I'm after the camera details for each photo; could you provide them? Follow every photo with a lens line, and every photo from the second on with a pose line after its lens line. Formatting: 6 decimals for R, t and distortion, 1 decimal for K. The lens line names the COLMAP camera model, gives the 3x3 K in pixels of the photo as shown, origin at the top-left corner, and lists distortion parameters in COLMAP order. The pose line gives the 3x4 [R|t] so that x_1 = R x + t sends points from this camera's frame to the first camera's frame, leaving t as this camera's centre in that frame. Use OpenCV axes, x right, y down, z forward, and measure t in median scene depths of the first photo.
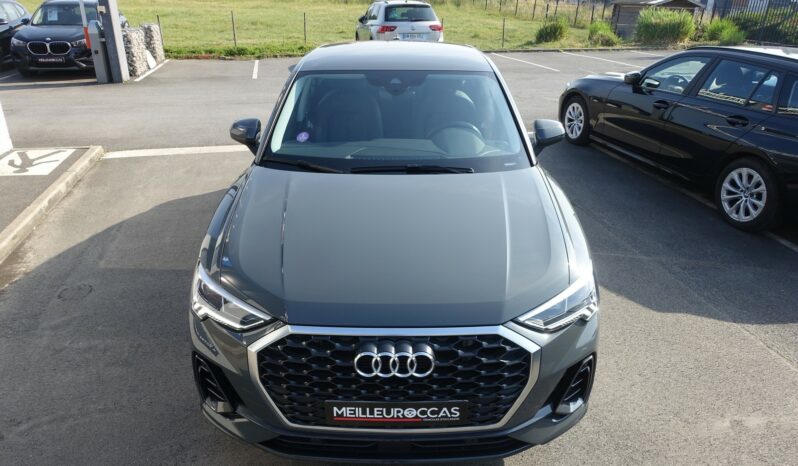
lens RADIAL K [[554.5, 0, 399.0], [0, 554.5, 233.0], [0, 0, 1]] dist [0.002231, 0.001594]
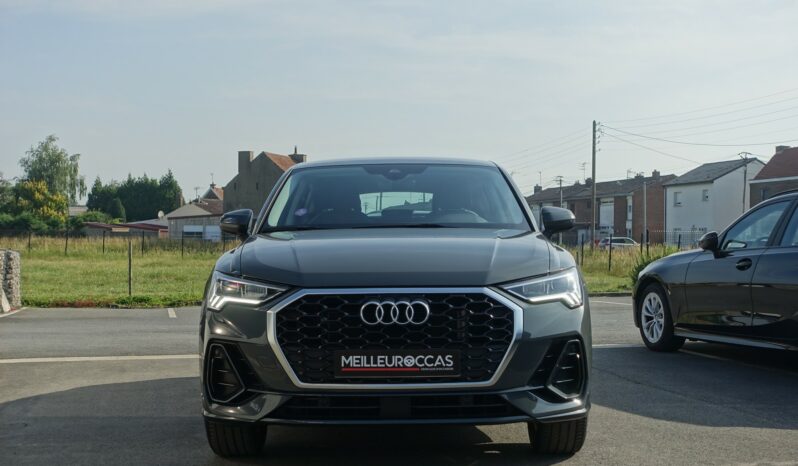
lens RADIAL K [[1266.1, 0, 399.0], [0, 1266.1, 233.0], [0, 0, 1]] dist [-0.015638, -0.023007]
pose [[0.999895, -0.014032, -0.003639, 0.012305], [0.010901, 0.893280, -0.449369, 1.249339], [0.009557, 0.449282, 0.893339, -1.422897]]
